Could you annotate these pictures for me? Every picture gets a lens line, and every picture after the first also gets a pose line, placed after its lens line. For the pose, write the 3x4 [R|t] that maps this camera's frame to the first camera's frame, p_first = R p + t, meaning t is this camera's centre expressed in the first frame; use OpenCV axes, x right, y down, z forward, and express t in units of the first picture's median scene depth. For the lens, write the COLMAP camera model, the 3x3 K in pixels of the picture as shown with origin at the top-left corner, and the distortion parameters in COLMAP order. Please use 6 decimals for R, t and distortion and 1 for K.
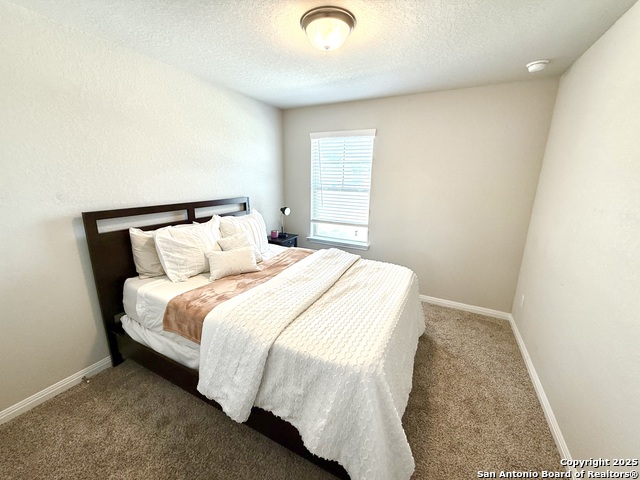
lens RADIAL K [[254.8, 0, 320.7], [0, 254.8, 239.9], [0, 0, 1]] dist [0.000212, 0.000182]
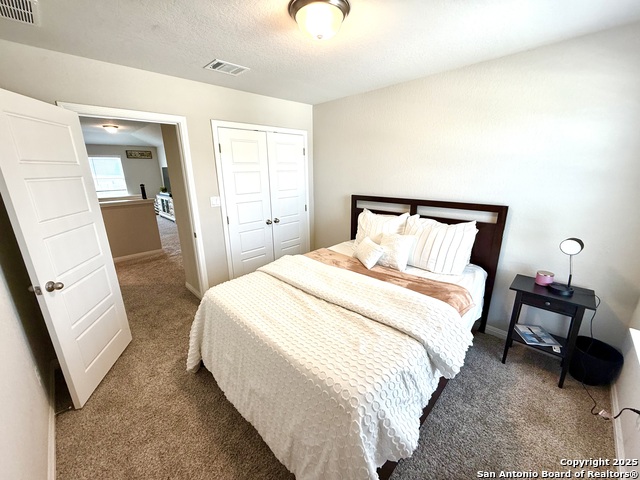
lens RADIAL K [[254.8, 0, 321.4], [0, 254.8, 239.1], [0, 0, 1]] dist [0.000212, 0.000182]
pose [[-0.315917, 0.245622, -0.916442, 0.891223], [-0.212364, 0.923098, 0.320612, -0.337815], [0.924715, 0.295906, -0.239461, 1.242326]]
